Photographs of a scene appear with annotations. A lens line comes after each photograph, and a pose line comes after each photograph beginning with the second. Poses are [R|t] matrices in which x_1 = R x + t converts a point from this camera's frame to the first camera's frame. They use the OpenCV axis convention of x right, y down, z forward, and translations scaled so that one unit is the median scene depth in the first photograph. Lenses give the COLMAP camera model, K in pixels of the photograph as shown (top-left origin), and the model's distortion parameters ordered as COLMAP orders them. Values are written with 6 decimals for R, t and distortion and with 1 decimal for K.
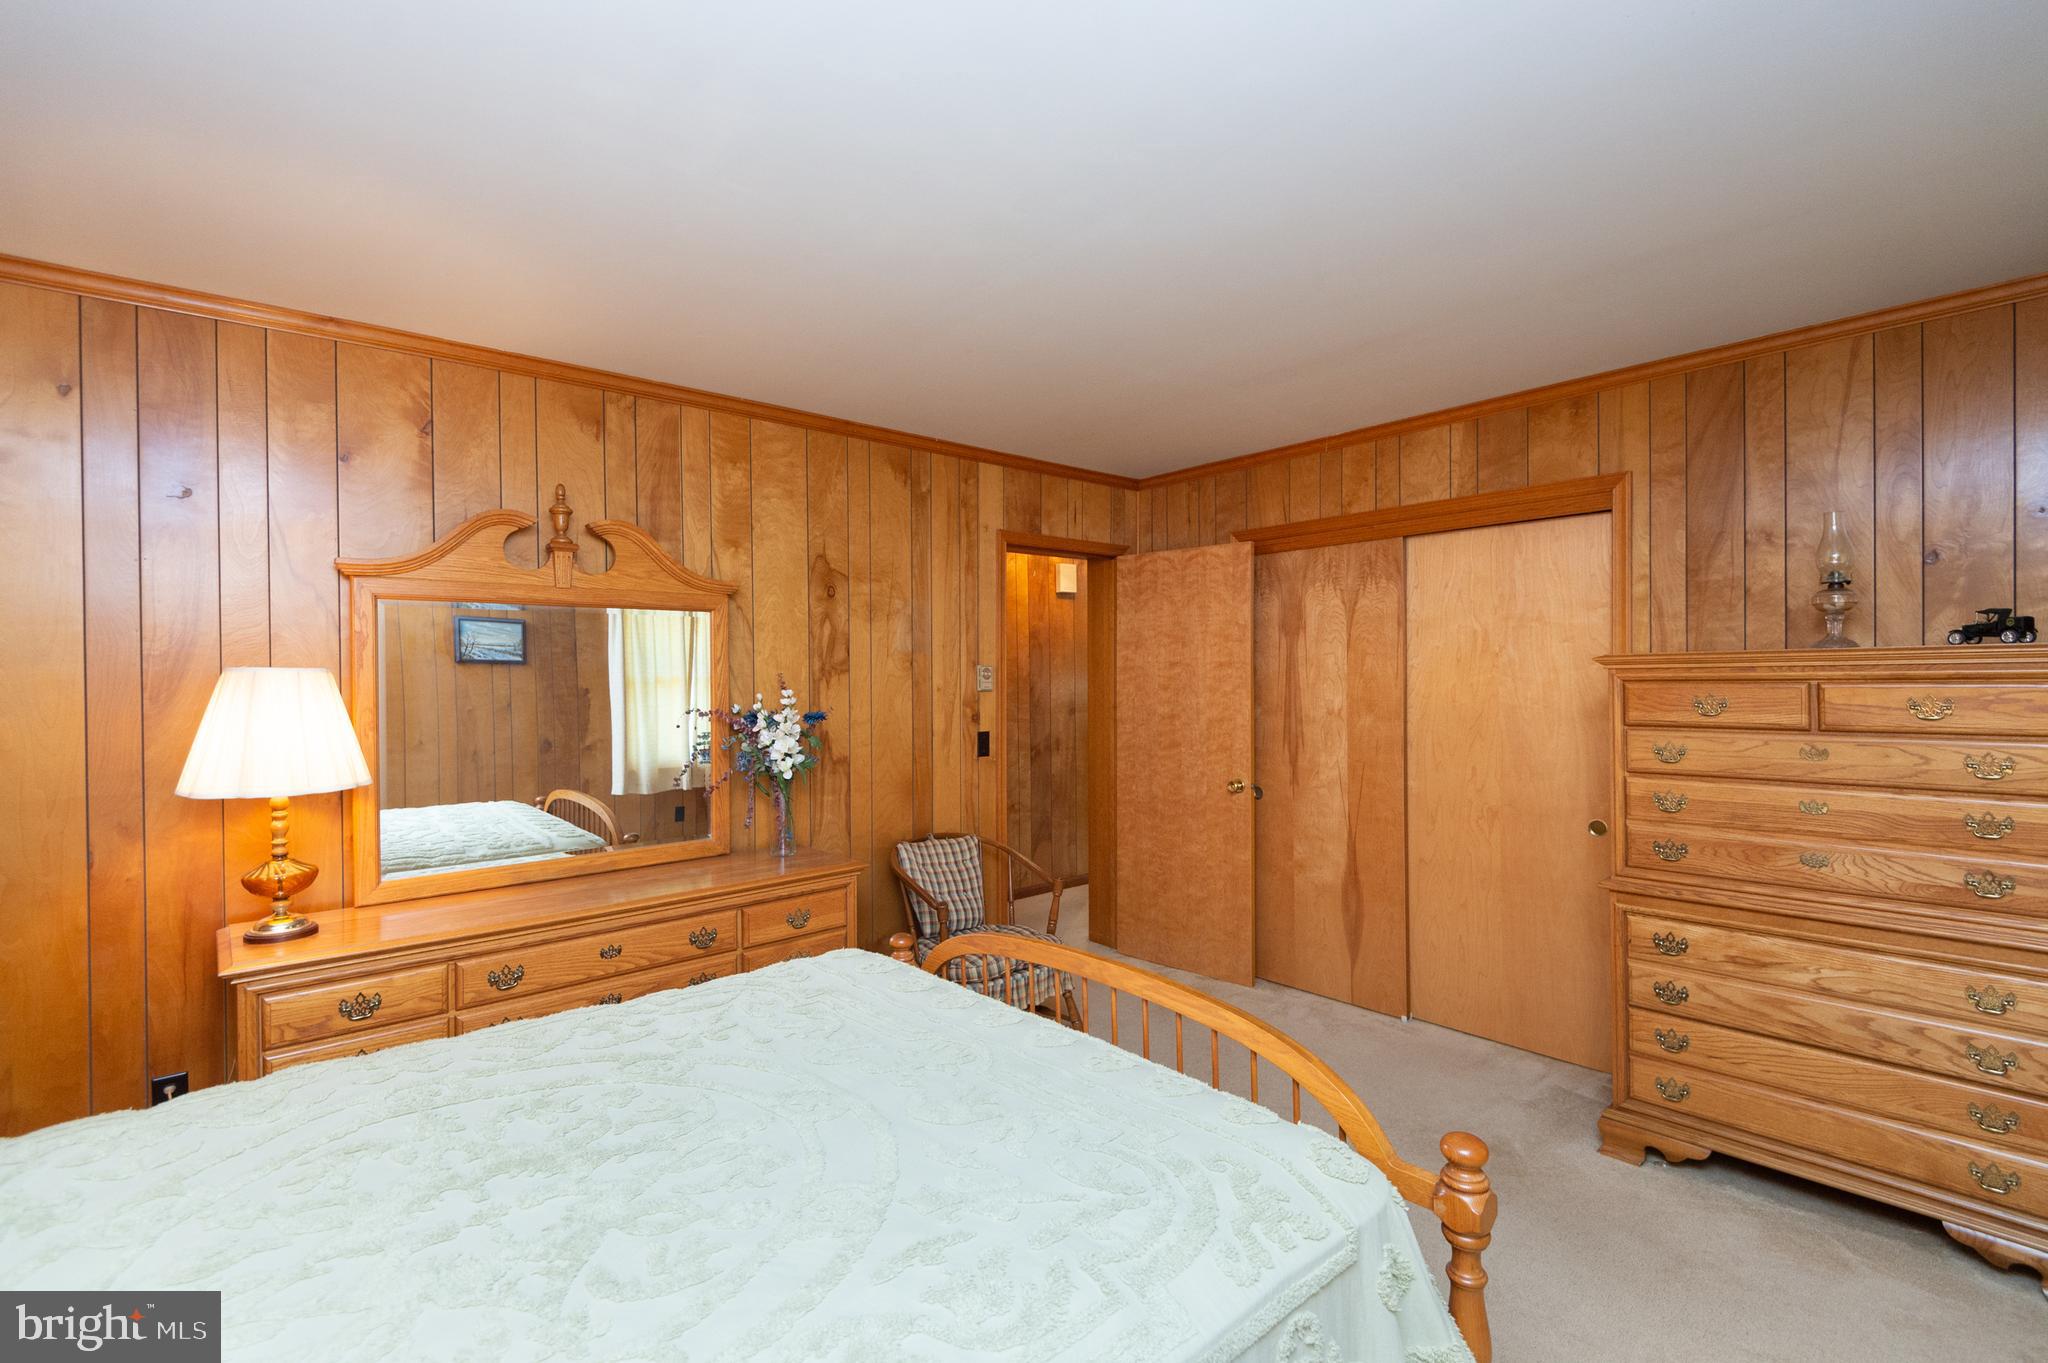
lens RADIAL K [[947.3, 0, 1028.2], [0, 947.3, 679.0], [0, 0, 1]] dist [0.049576, -0.027898]
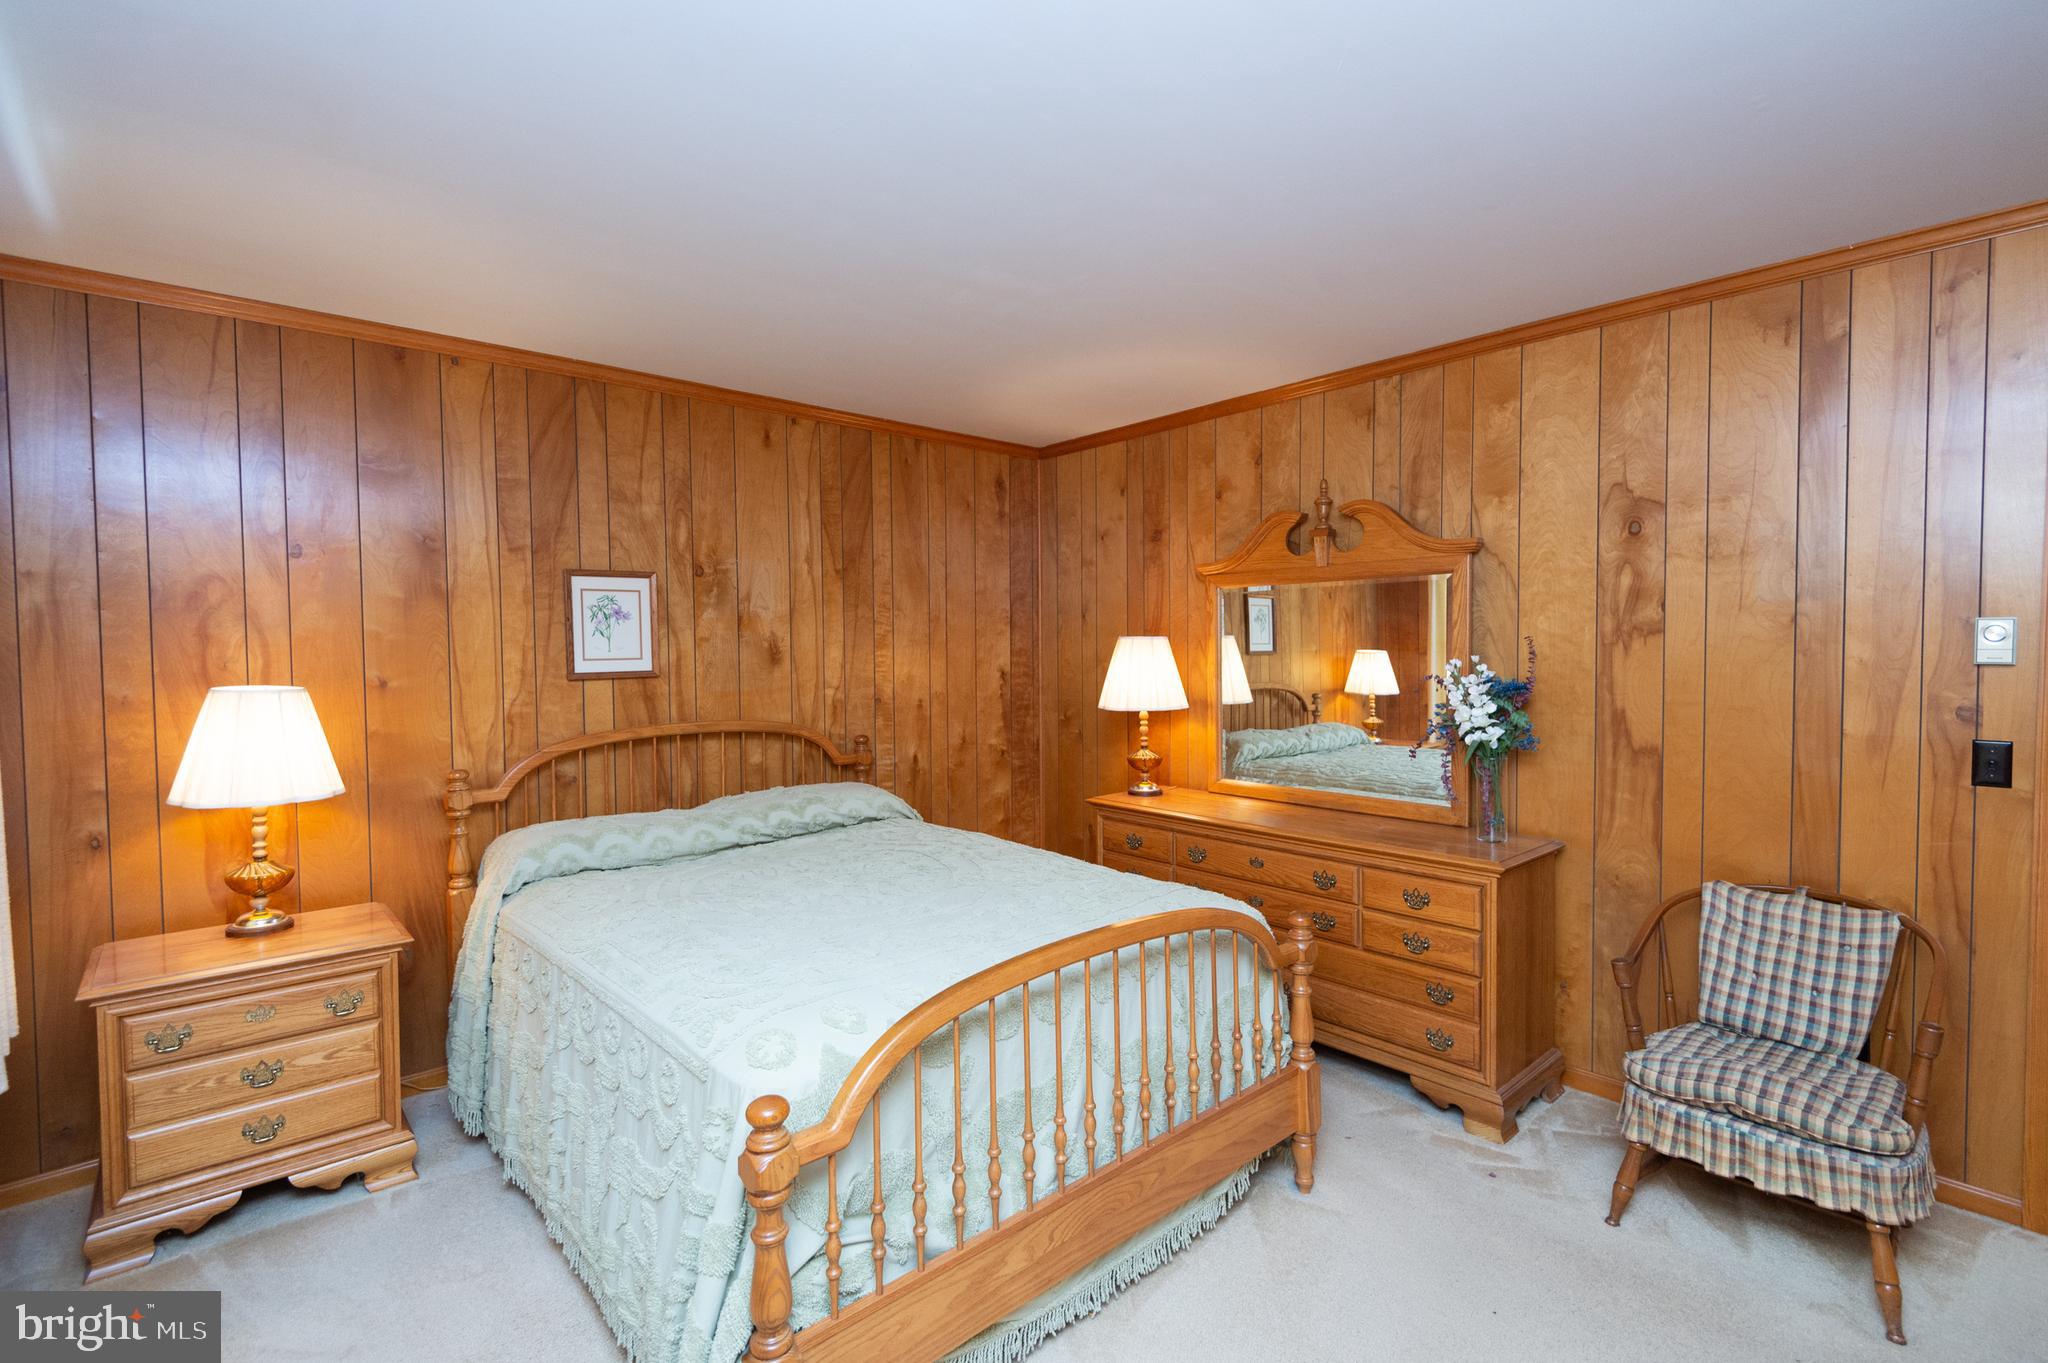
lens RADIAL K [[947.3, 0, 1028.2], [0, 947.3, 679.0], [0, 0, 1]] dist [0.049576, -0.027898]
pose [[-0.002894, 0.048629, -0.998813, 0.612243], [0.007219, 0.998792, 0.048607, -0.012908], [0.999970, -0.007070, -0.003241, 0.546761]]
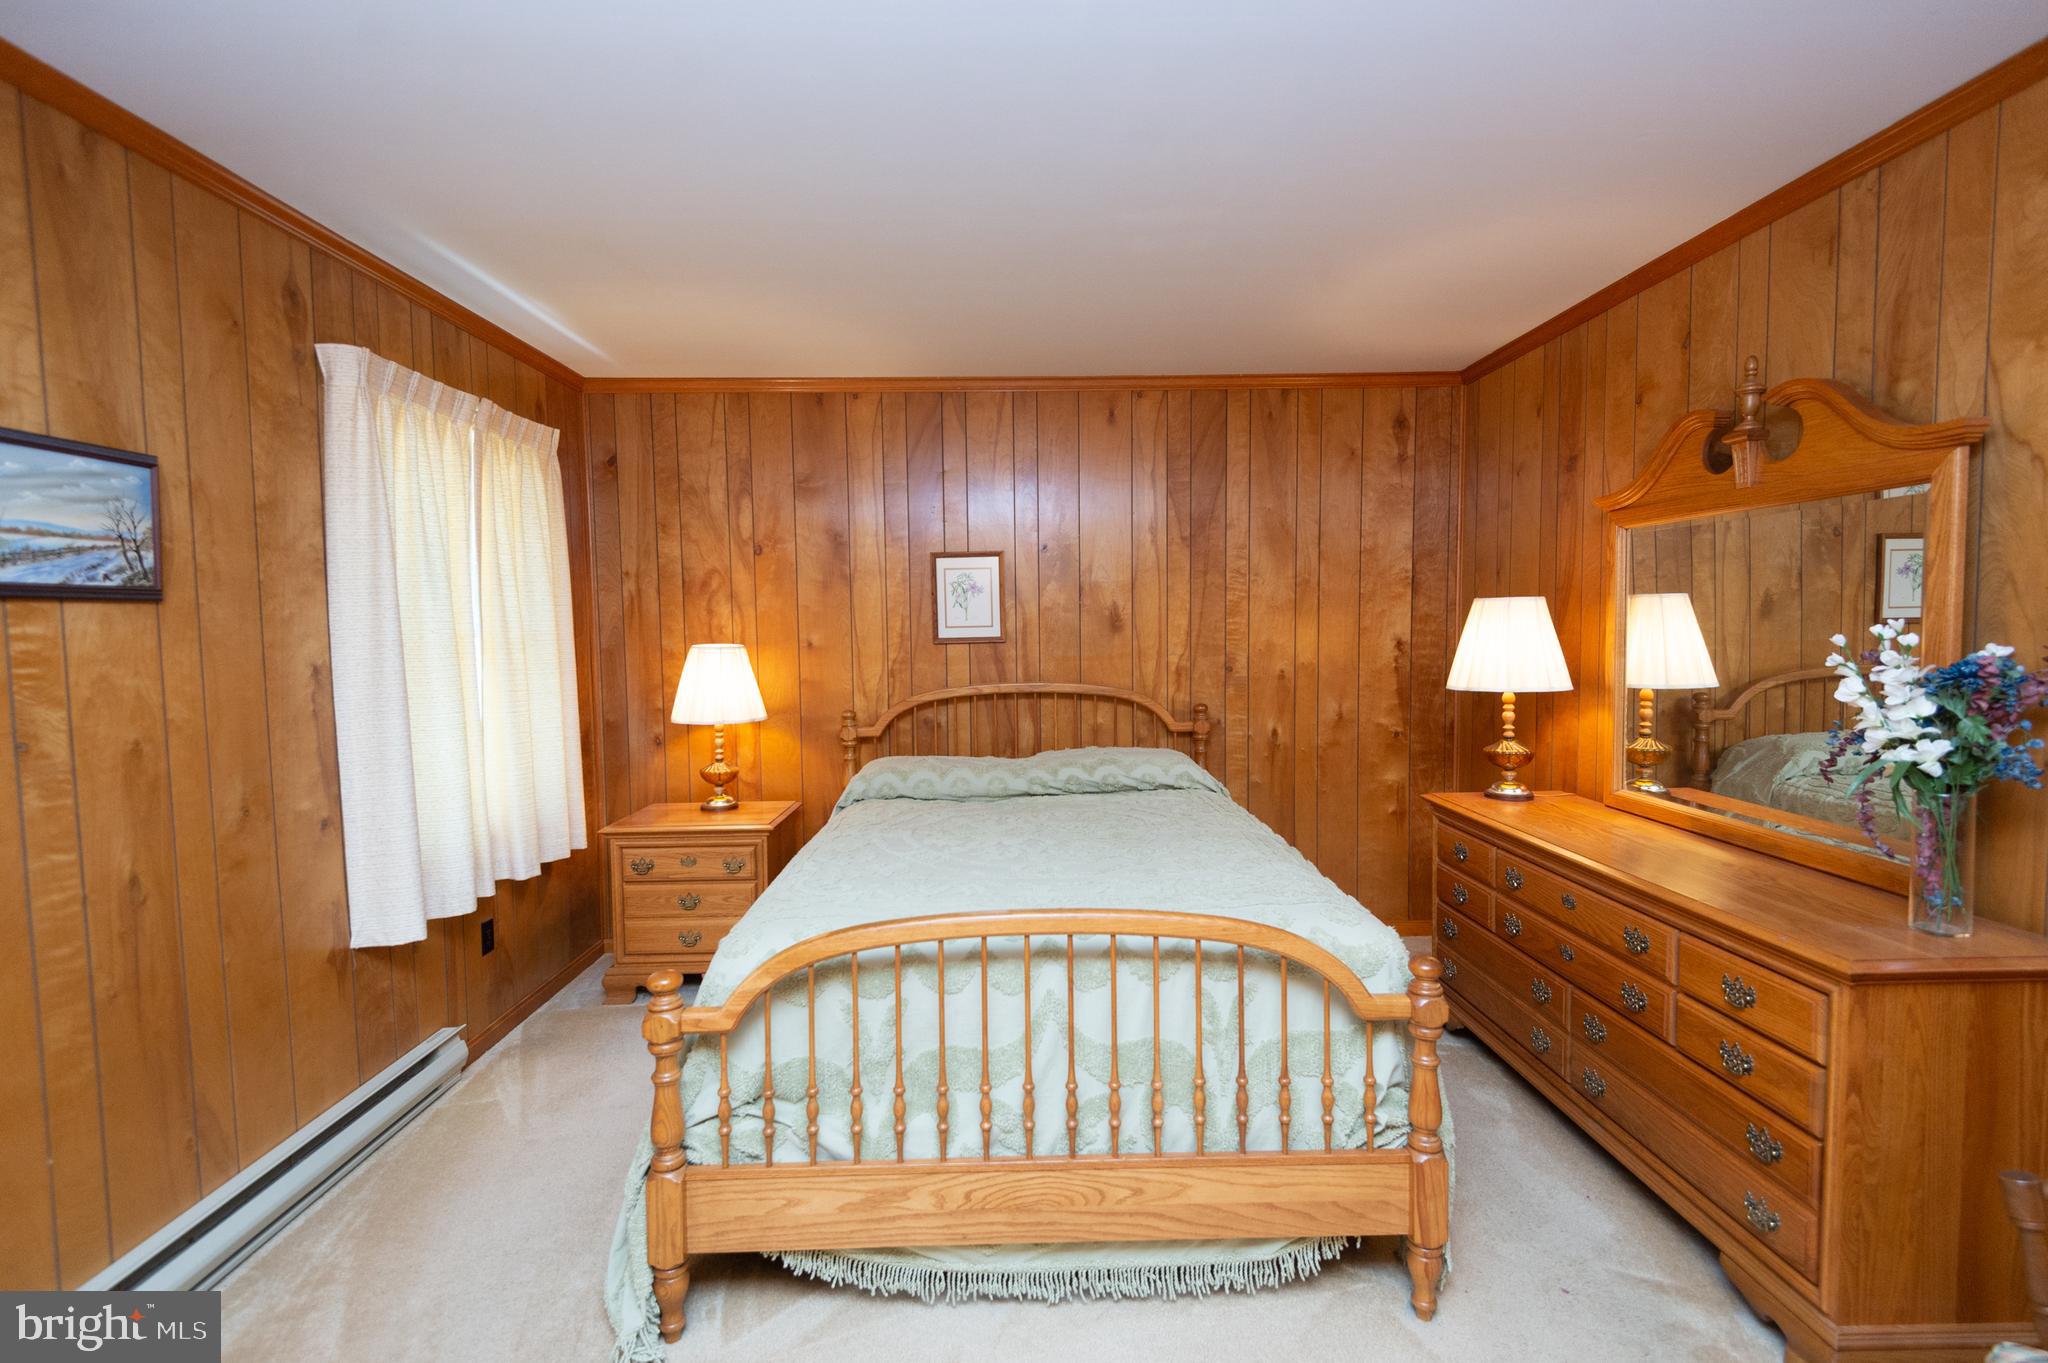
lens RADIAL K [[947.3, 0, 1028.2], [0, 947.3, 679.0], [0, 0, 1]] dist [0.049576, -0.027898]
pose [[-0.658151, 0.067303, -0.749872, 0.454062], [0.022006, 0.997291, 0.070195, -0.004228], [0.752565, 0.029697, -0.657848, 0.934286]]
